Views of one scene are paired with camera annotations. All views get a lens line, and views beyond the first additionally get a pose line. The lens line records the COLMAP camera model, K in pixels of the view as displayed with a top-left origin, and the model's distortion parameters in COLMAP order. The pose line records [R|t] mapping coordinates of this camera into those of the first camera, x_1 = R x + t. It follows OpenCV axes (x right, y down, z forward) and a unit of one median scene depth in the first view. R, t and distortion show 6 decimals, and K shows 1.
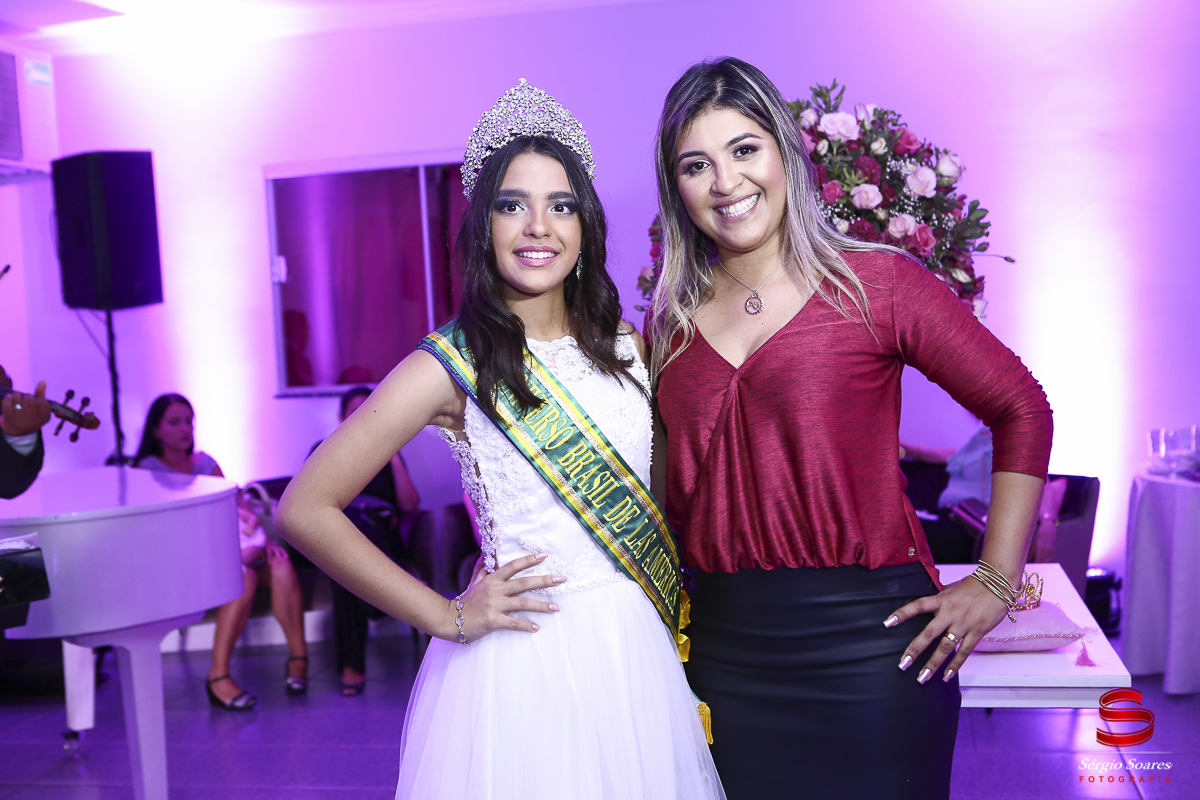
lens RADIAL K [[1551.0, 0, 582.0], [0, 1551.0, 373.8], [0, 0, 1]] dist [0.003624, 0.000000]
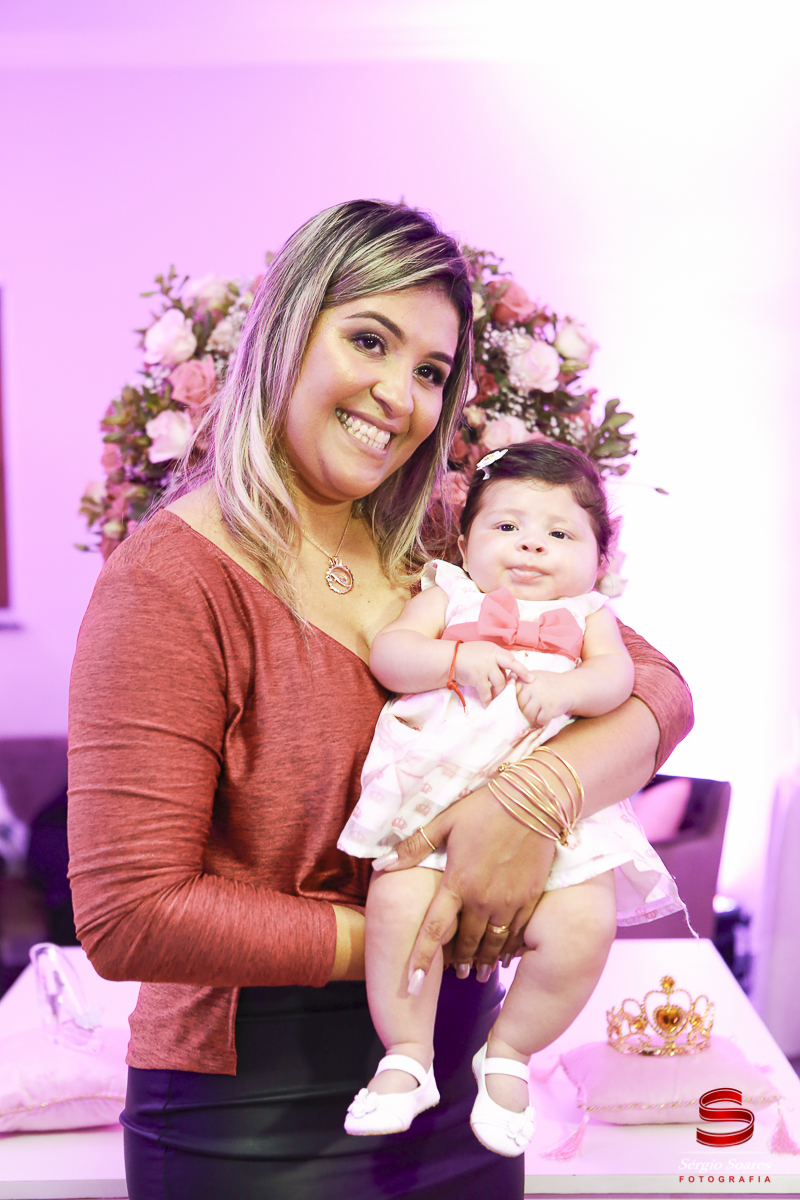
lens RADIAL K [[1986.8, 0, 406.8], [0, 1986.8, 603.5], [0, 0, 1]] dist [0.093955, 0.000000]
pose [[0.981806, 0.019394, 0.188896, 0.015252], [-0.020867, 0.999765, 0.005815, -0.029982], [-0.188739, -0.009651, 0.981980, 0.207552]]
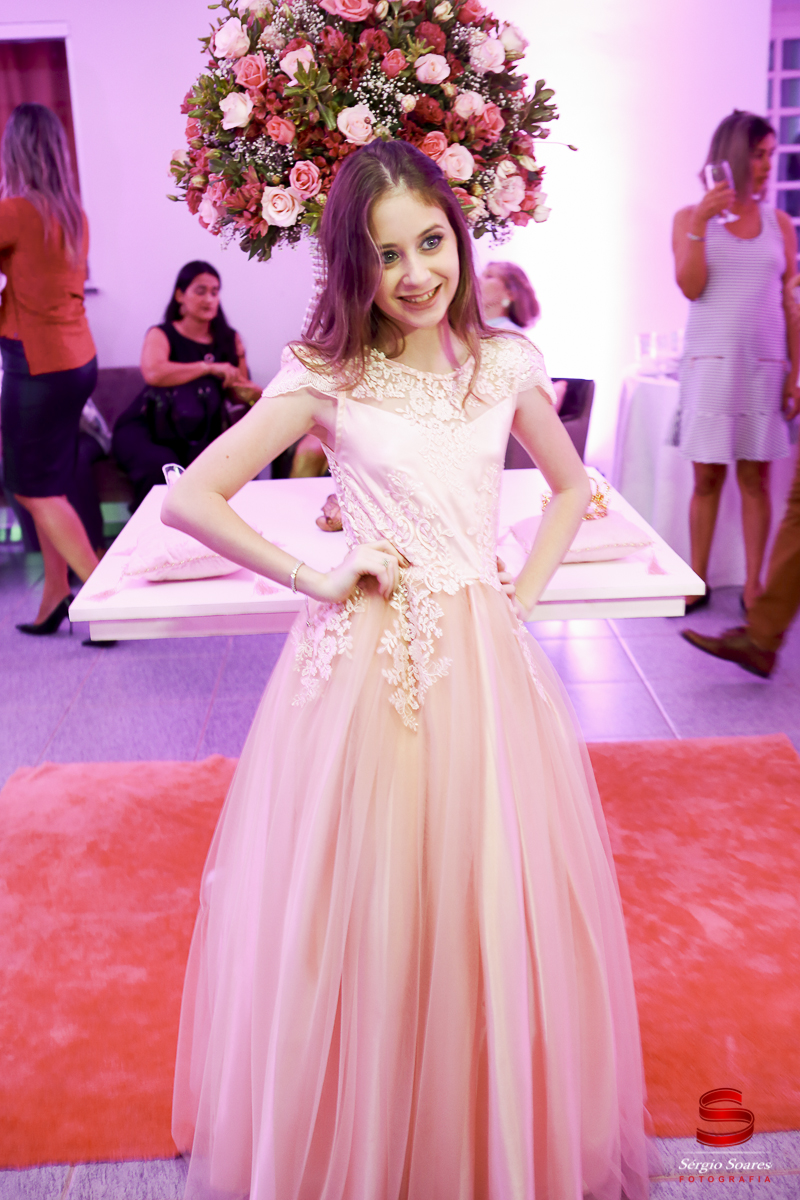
lens RADIAL K [[1394.2, 0, 387.5], [0, 1394.2, 612.7], [0, 0, 1]] dist [-0.000933, 0.000000]
pose [[0.974479, -0.054272, 0.217819, -0.033308], [0.003414, 0.973805, 0.227360, 0.008230], [-0.224453, -0.220814, 0.949138, 0.165991]]
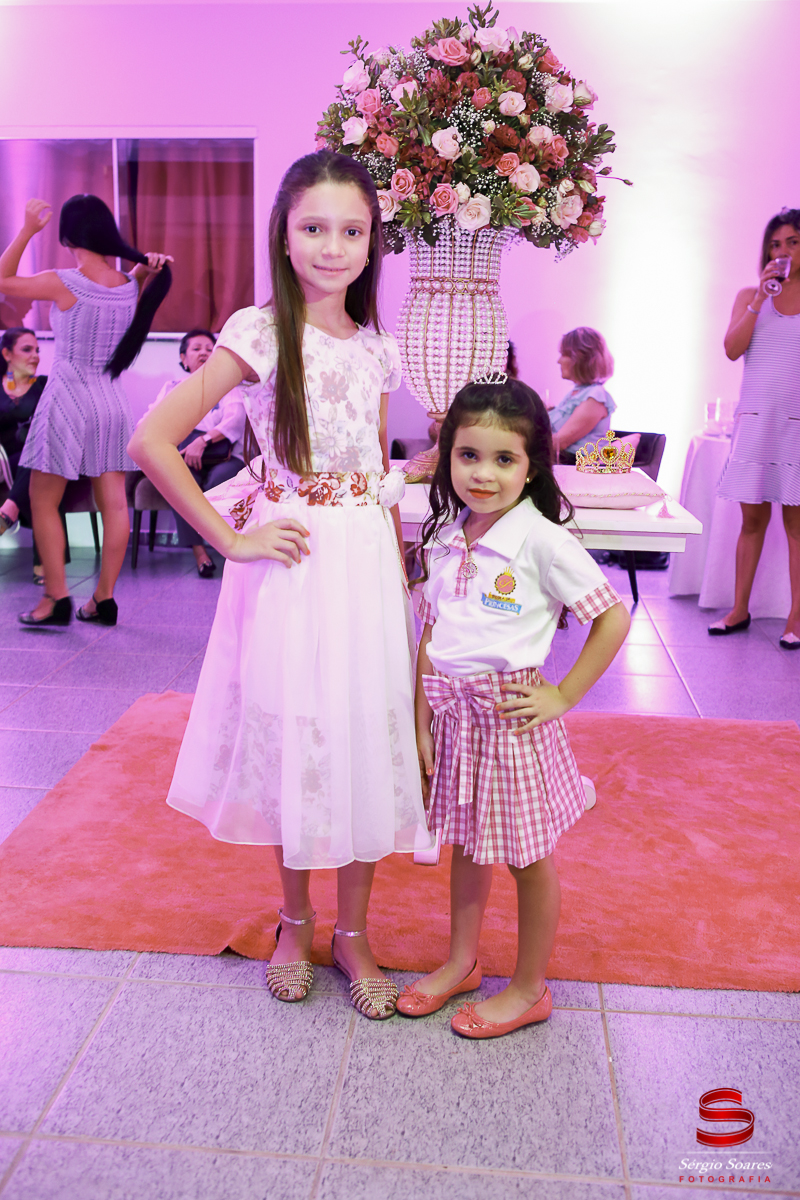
lens RADIAL K [[1211.9, 0, 400.2], [0, 1211.9, 618.6], [0, 0, 1]] dist [-0.027770, 0.000000]
pose [[0.990640, 0.041840, 0.129928, 0.005928], [-0.063402, 0.983994, 0.166539, 0.107738], [-0.120880, -0.173218, 0.977437, 0.092822]]
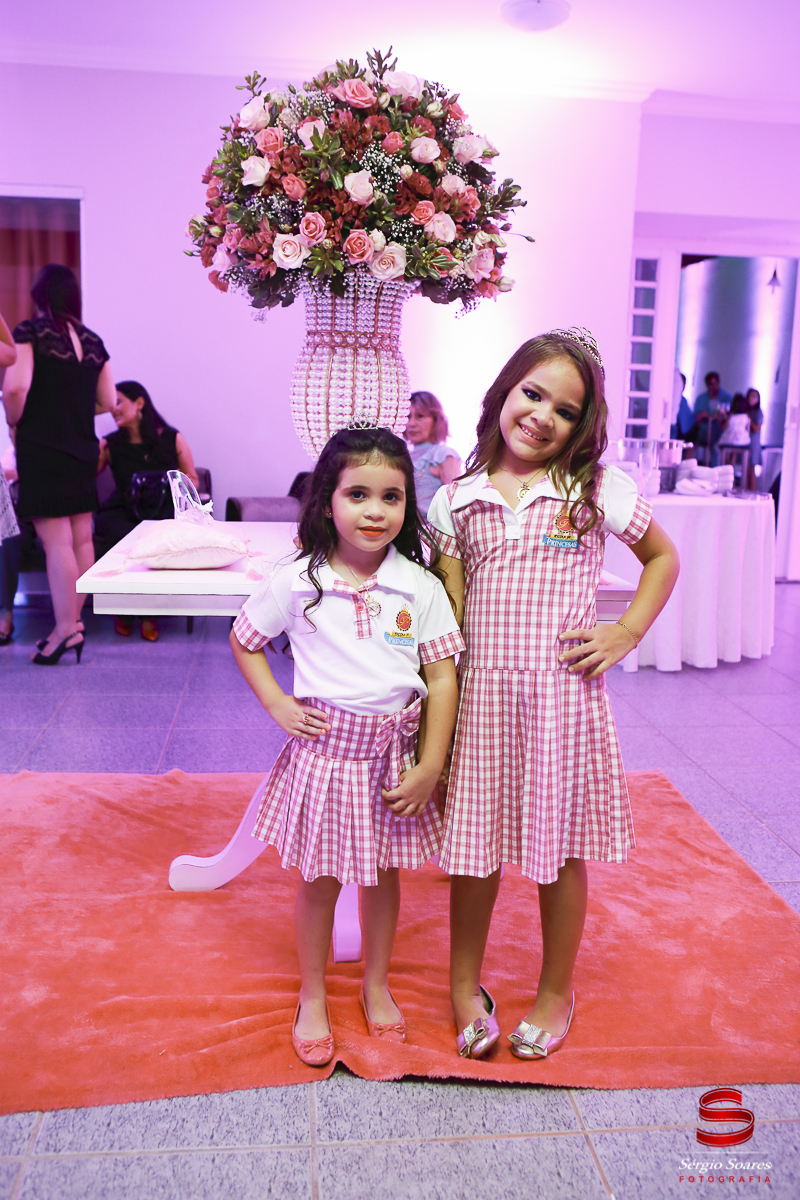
lens RADIAL K [[1096.6, 0, 394.8], [0, 1096.6, 599.7], [0, 0, 1]] dist [-0.029687, 0.000000]
pose [[0.948854, 0.024842, 0.314735, -0.061339], [-0.061570, 0.992319, 0.107295, 0.108351], [-0.309652, -0.121185, 0.943096, 0.257462]]
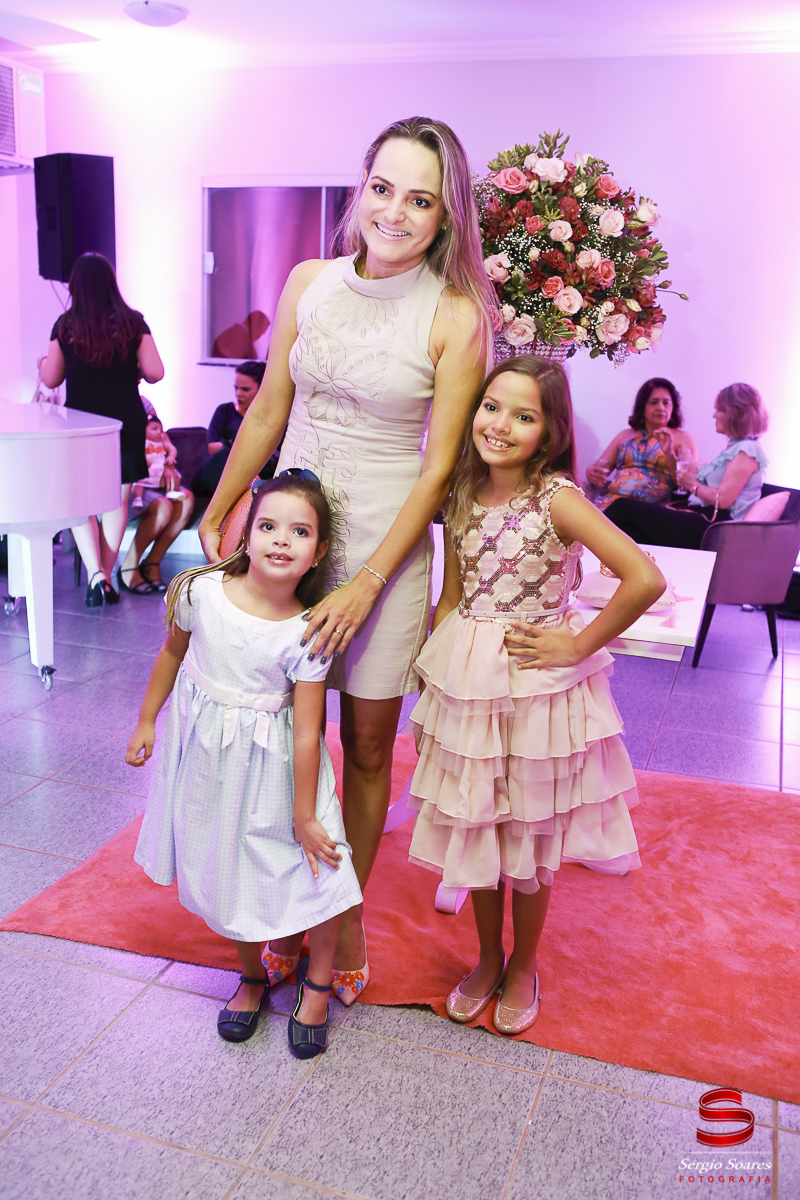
lens RADIAL K [[1211.9, 0, 398.4], [0, 1211.9, 606.5], [0, 0, 1]] dist [-0.027770, 0.000000]
pose [[0.988932, 0.117082, -0.091130, 0.172536], [-0.097706, 0.976155, 0.193841, 0.001516], [0.111652, -0.182791, 0.976791, 0.008347]]
